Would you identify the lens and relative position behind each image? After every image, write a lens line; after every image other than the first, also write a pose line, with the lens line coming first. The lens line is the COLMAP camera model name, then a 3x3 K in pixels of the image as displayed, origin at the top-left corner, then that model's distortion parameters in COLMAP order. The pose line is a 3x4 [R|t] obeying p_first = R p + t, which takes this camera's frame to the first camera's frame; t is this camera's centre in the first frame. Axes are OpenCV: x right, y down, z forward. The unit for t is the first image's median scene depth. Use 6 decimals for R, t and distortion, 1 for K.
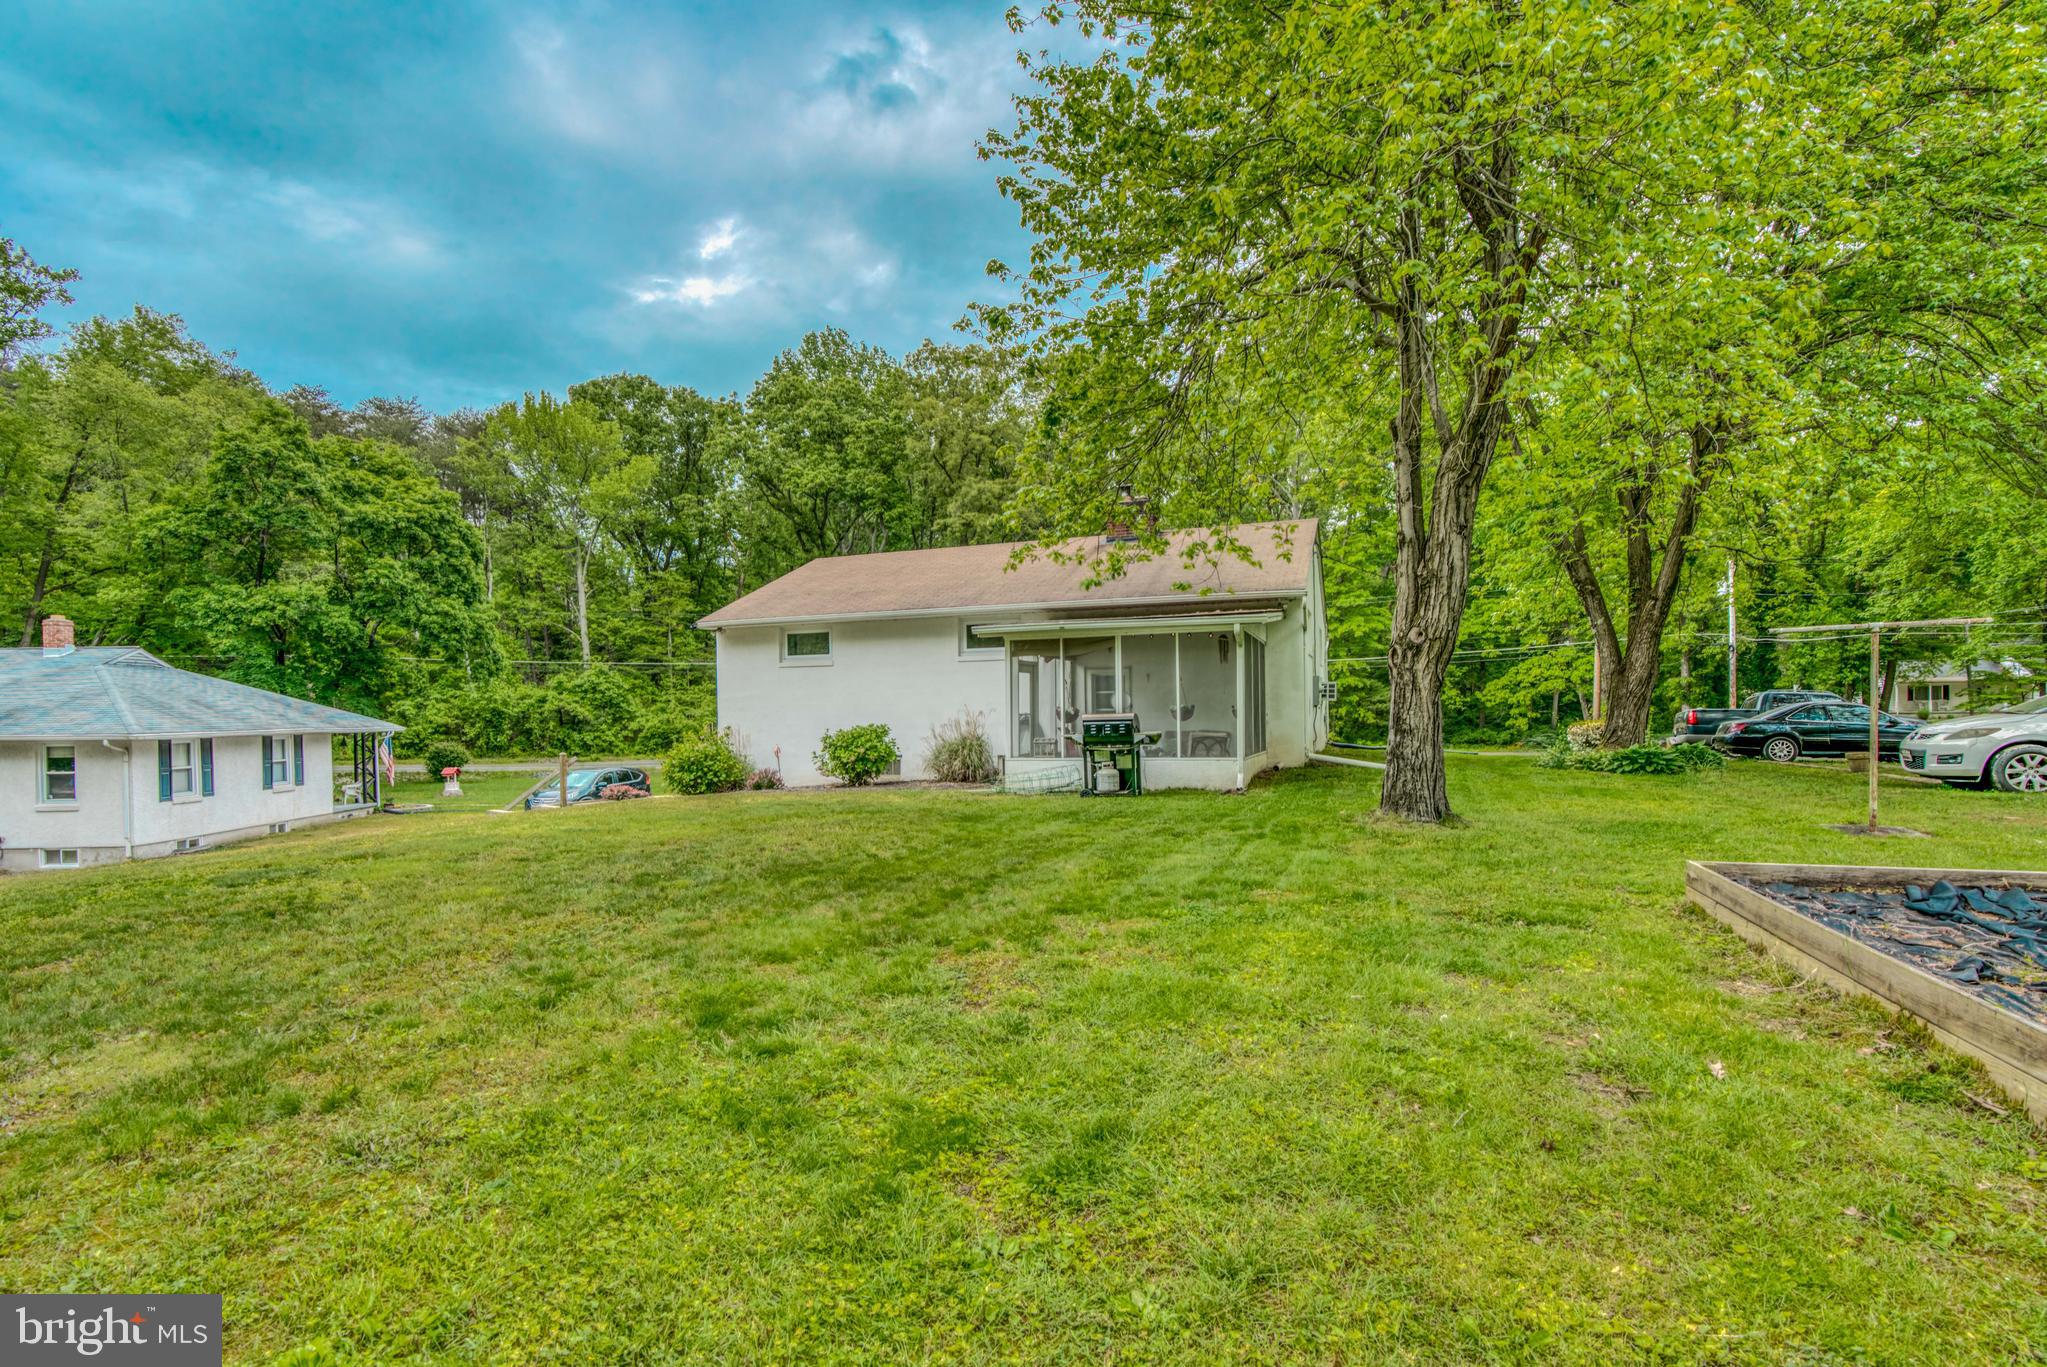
lens RADIAL K [[927.2, 0, 1012.3], [0, 927.2, 711.0], [0, 0, 1]] dist [-0.023802, 0.021394]
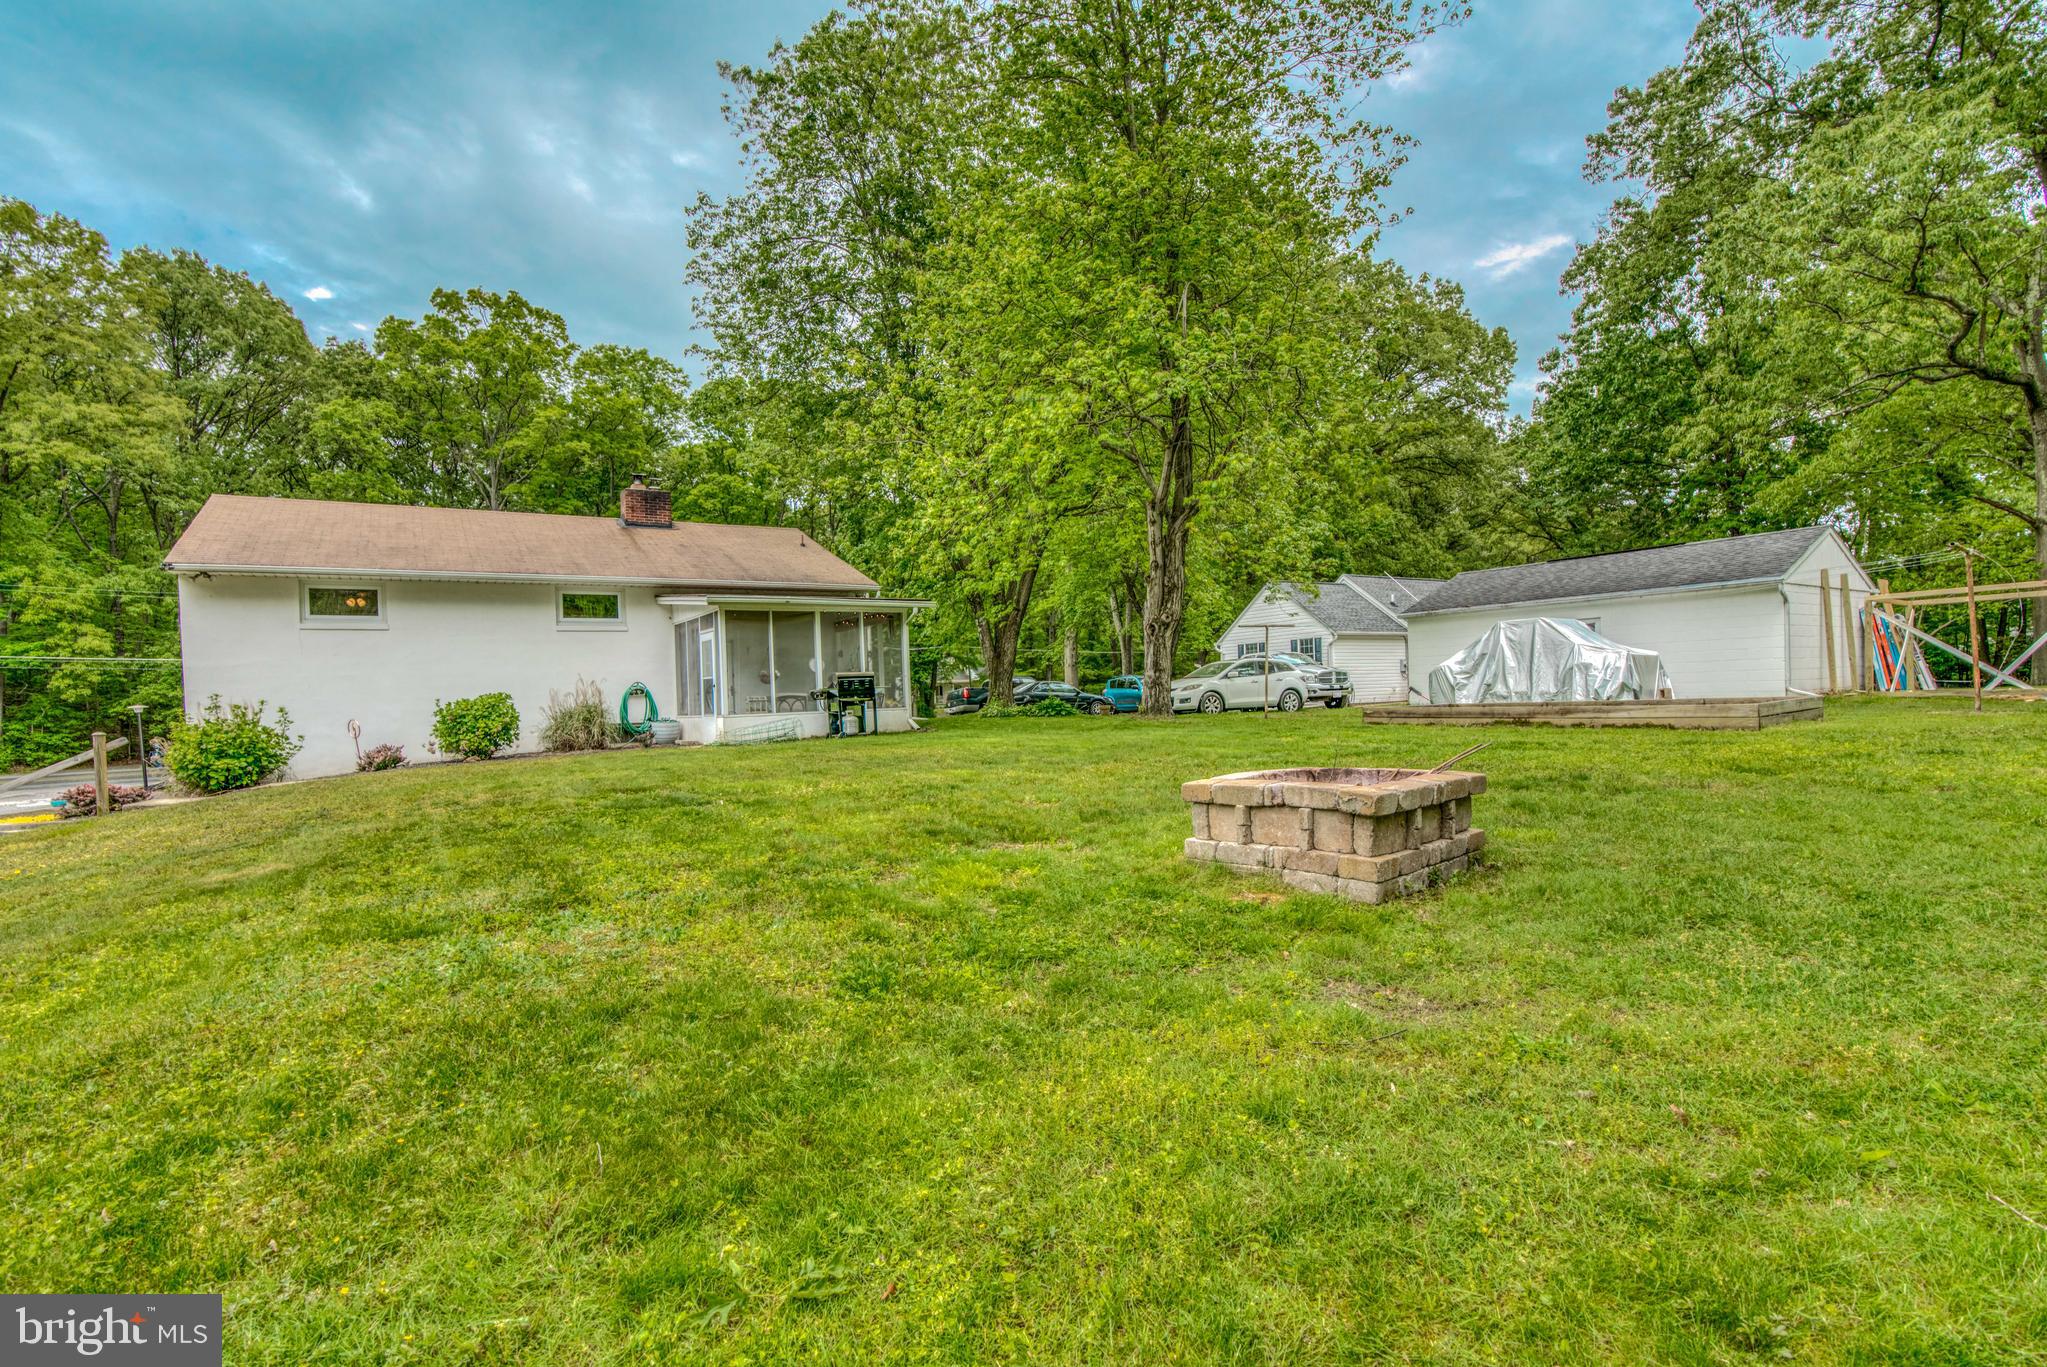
lens RADIAL K [[941.0, 0, 1014.3], [0, 941.0, 671.7], [0, 0, 1]] dist [-0.024890, 0.021788]
pose [[0.695348, -0.000548, 0.718673, -0.652120], [0.020943, 0.999590, -0.019502, 0.031731], [-0.718368, 0.028611, 0.695075, -0.041484]]
